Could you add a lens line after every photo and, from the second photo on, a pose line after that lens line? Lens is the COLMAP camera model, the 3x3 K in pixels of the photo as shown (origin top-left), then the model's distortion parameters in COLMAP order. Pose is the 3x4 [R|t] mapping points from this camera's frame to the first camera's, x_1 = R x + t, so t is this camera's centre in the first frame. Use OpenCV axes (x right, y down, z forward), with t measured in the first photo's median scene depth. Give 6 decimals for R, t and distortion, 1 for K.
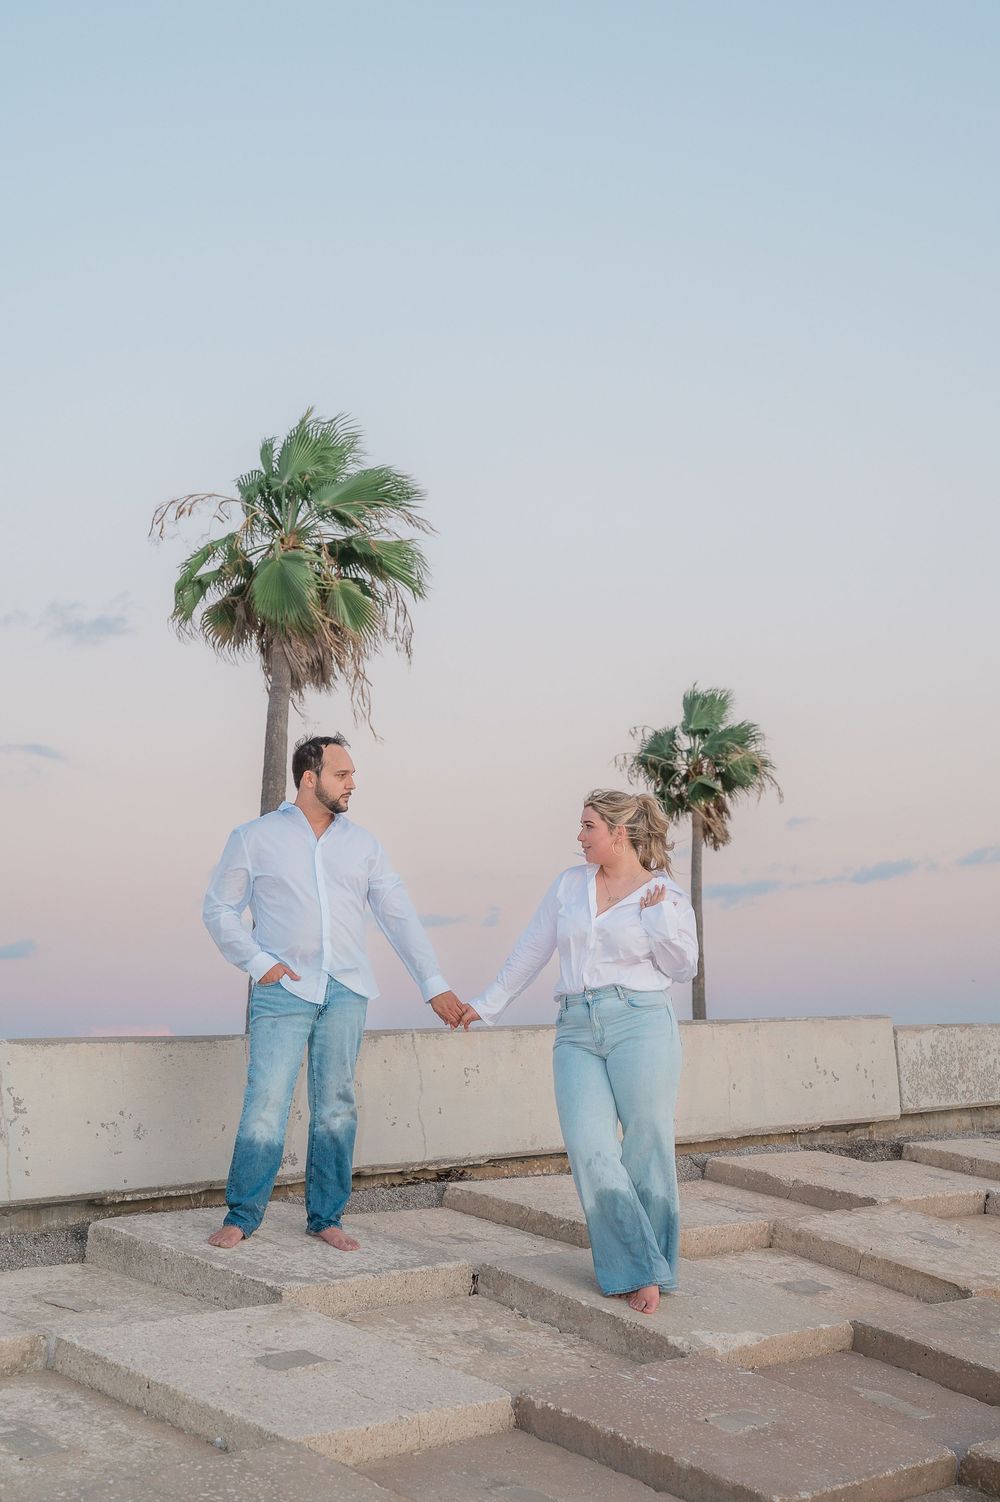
lens RADIAL K [[2430.4, 0, 486.6], [0, 2430.4, 708.1], [0, 0, 1]] dist [-0.015320, 0.048633]
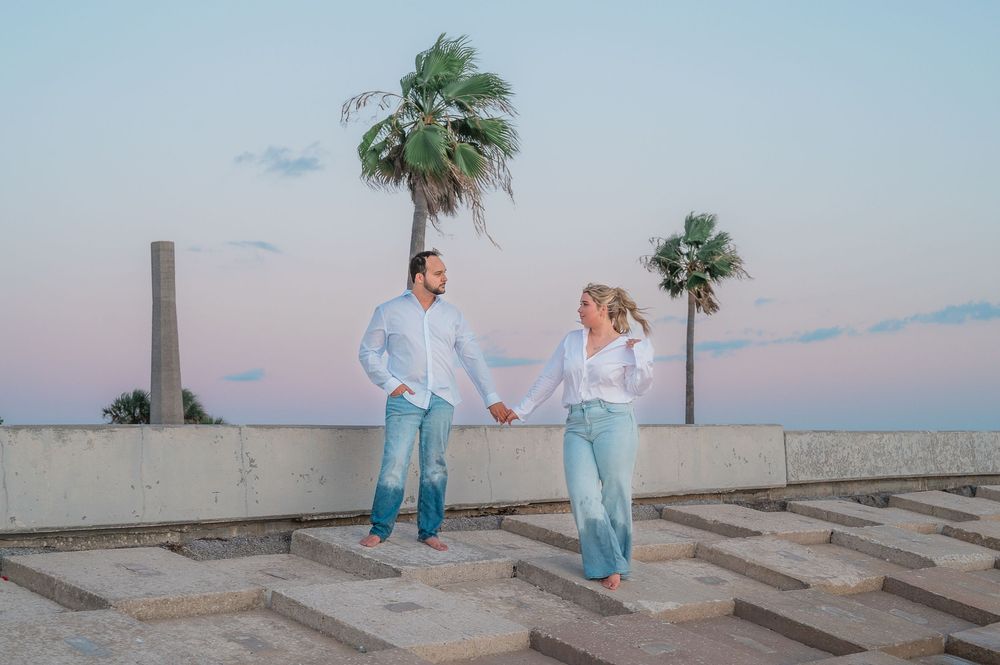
lens RADIAL K [[1618.1, 0, 500.0], [0, 1618.1, 332.5], [0, 0, 1]] dist [-0.015320, 0.048633]
pose [[0.998993, 0.018013, -0.041094, 0.028319], [-0.015128, 0.997469, 0.069475, -0.011663], [0.042242, -0.068783, 0.996737, -0.130888]]
